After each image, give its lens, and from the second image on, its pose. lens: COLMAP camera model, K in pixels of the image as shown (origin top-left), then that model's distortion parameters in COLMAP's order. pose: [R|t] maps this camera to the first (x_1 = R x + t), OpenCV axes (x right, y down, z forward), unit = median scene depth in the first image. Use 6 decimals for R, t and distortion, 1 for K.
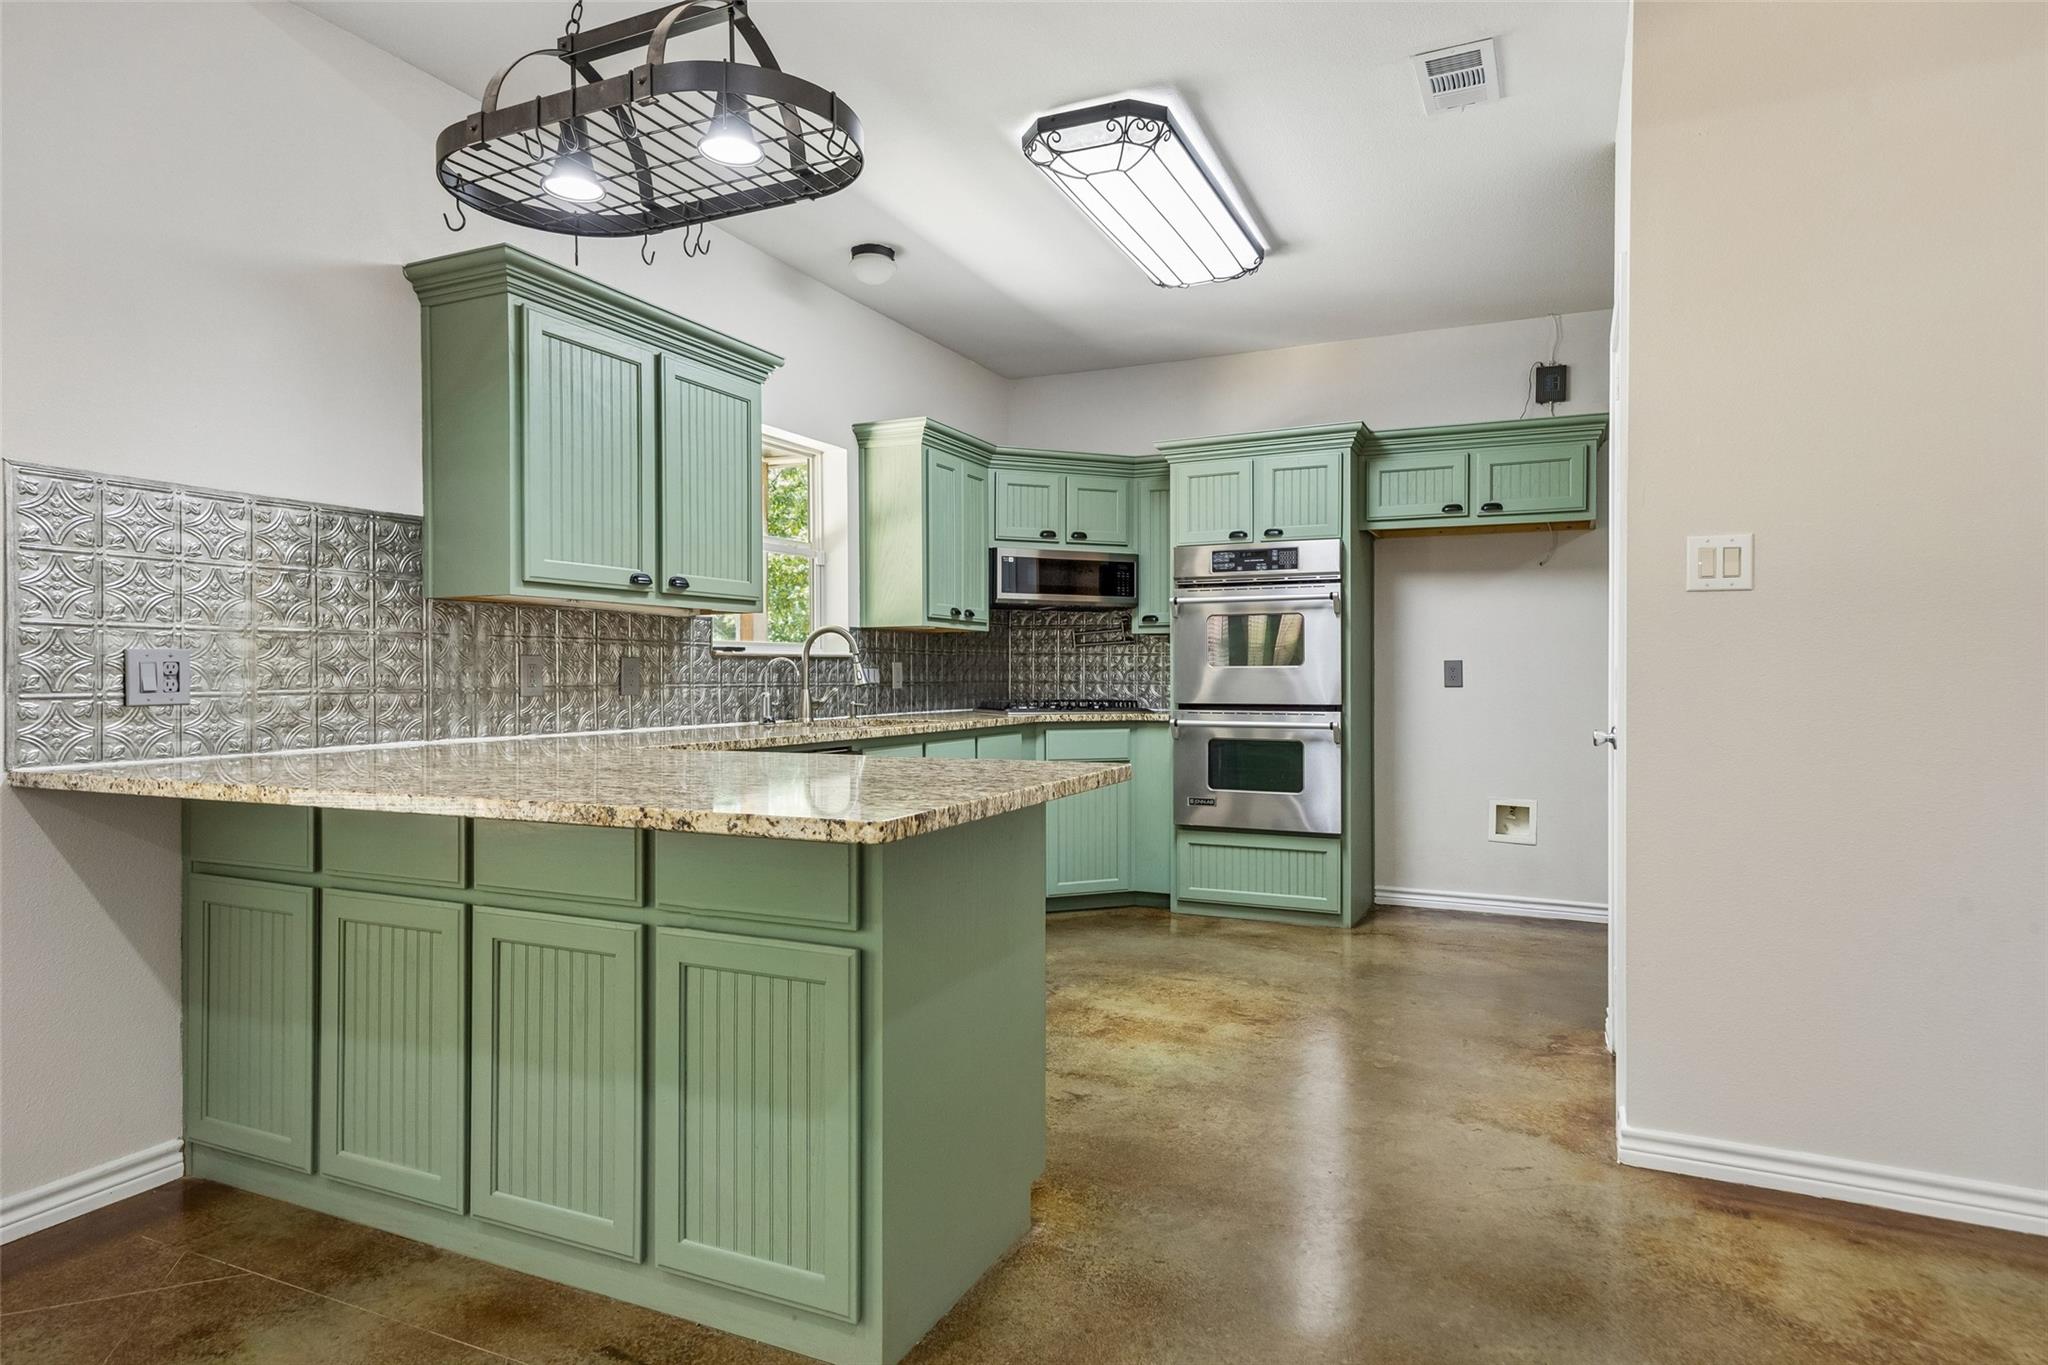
lens RADIAL K [[1150.0, 0, 1021.8], [0, 1150.0, 689.0], [0, 0, 1]] dist [0.035171, 0.000757]
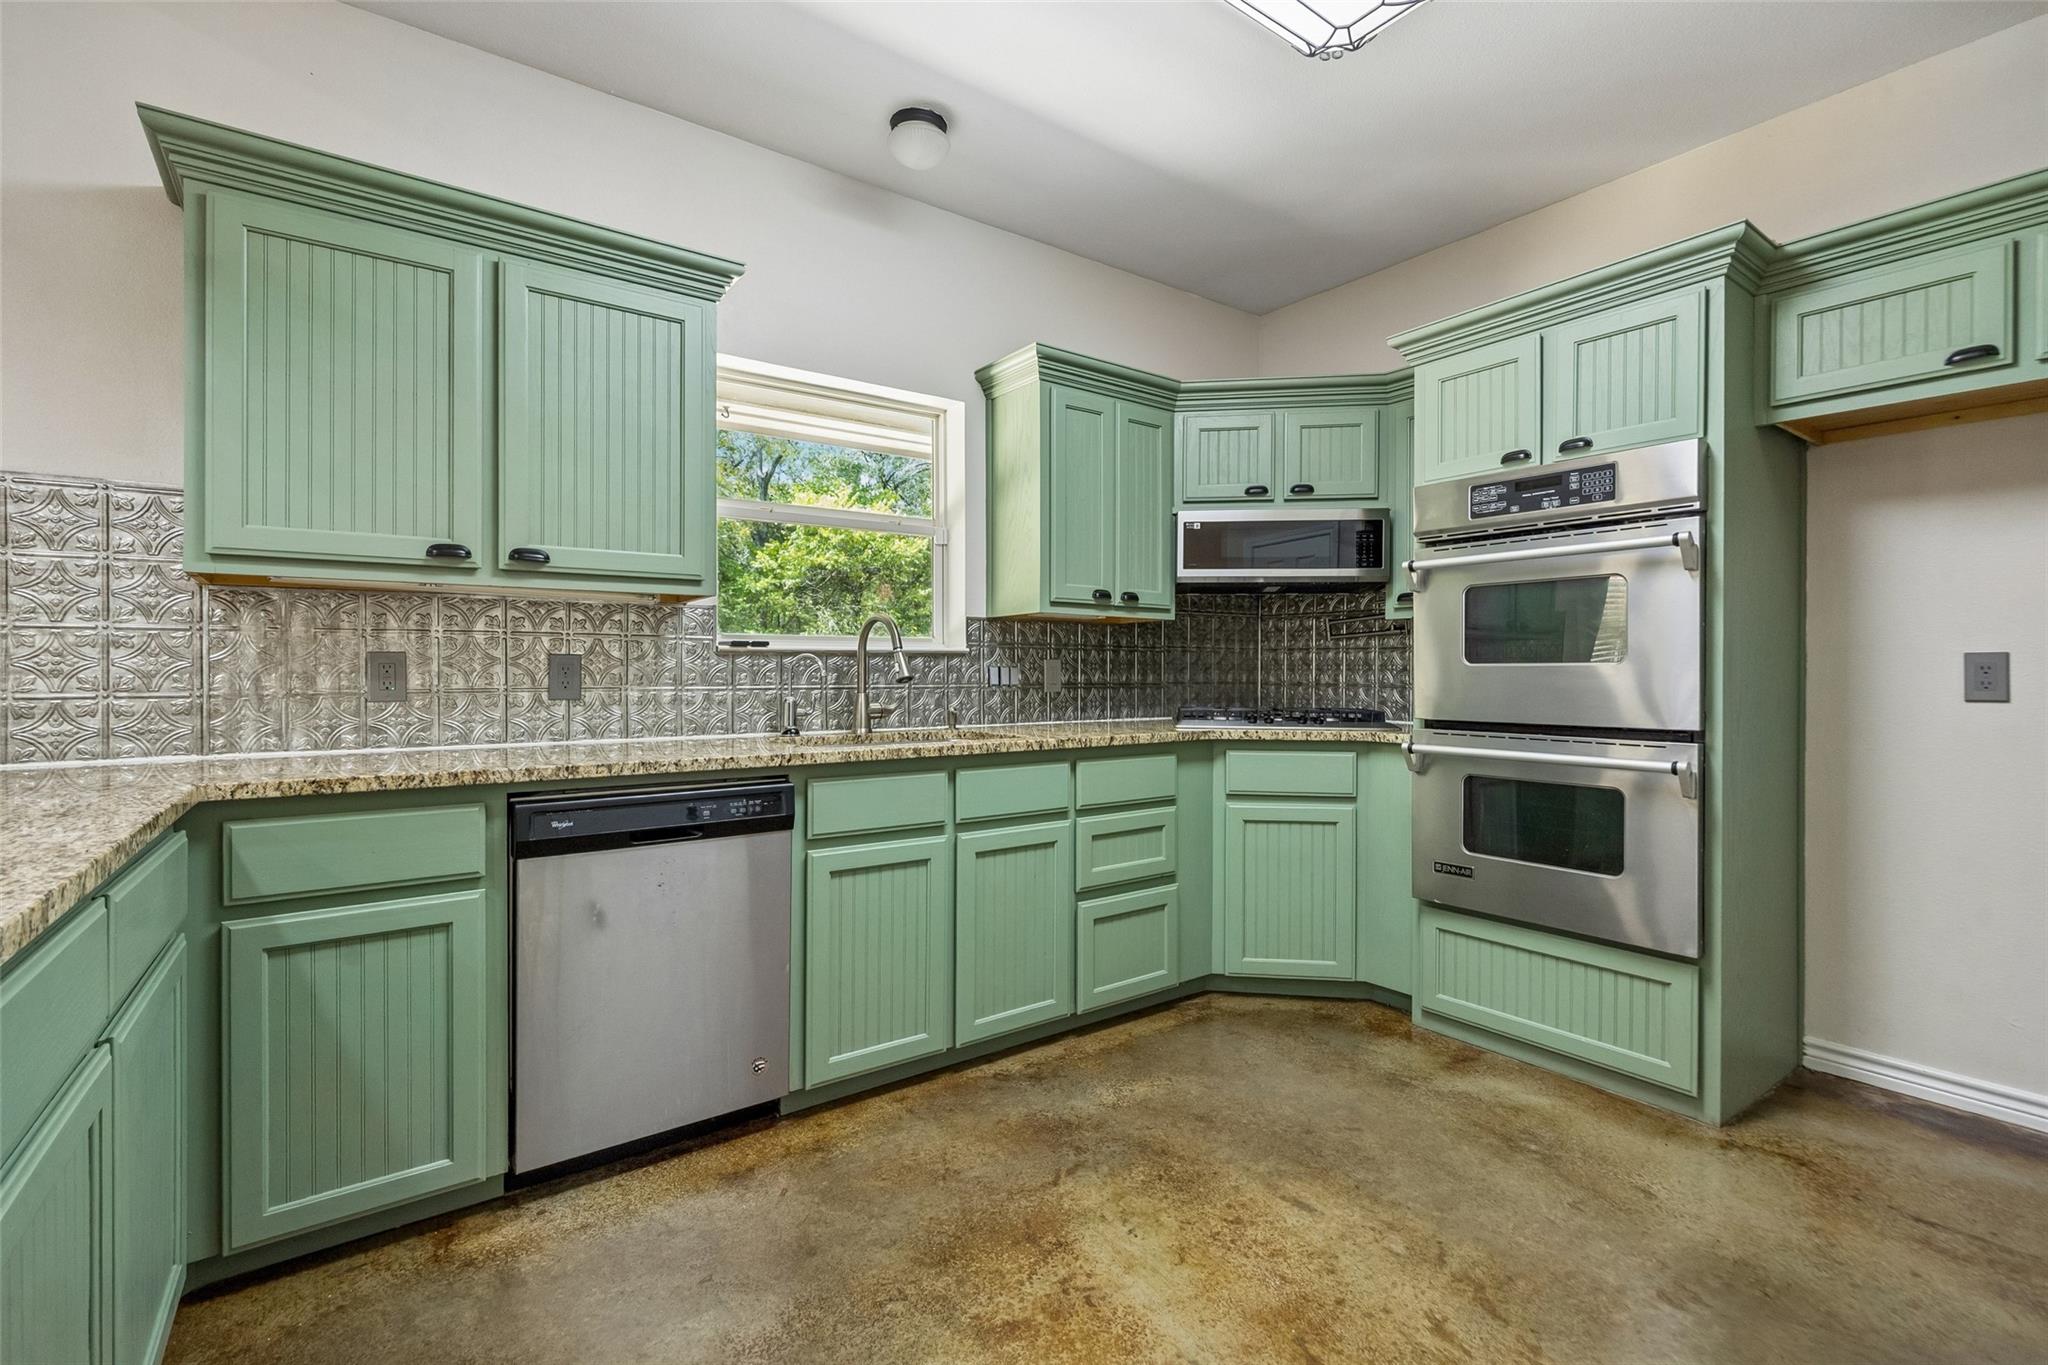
lens RADIAL K [[920.8, 0, 1024.0], [0, 920.8, 682.5], [0, 0, 1]] dist [0.002390, 0.000678]
pose [[0.877073, 0.006719, -0.480310, 0.199219], [-0.007604, 0.999971, 0.000102, -0.007360], [0.480297, 0.003563, 0.877099, 0.433778]]
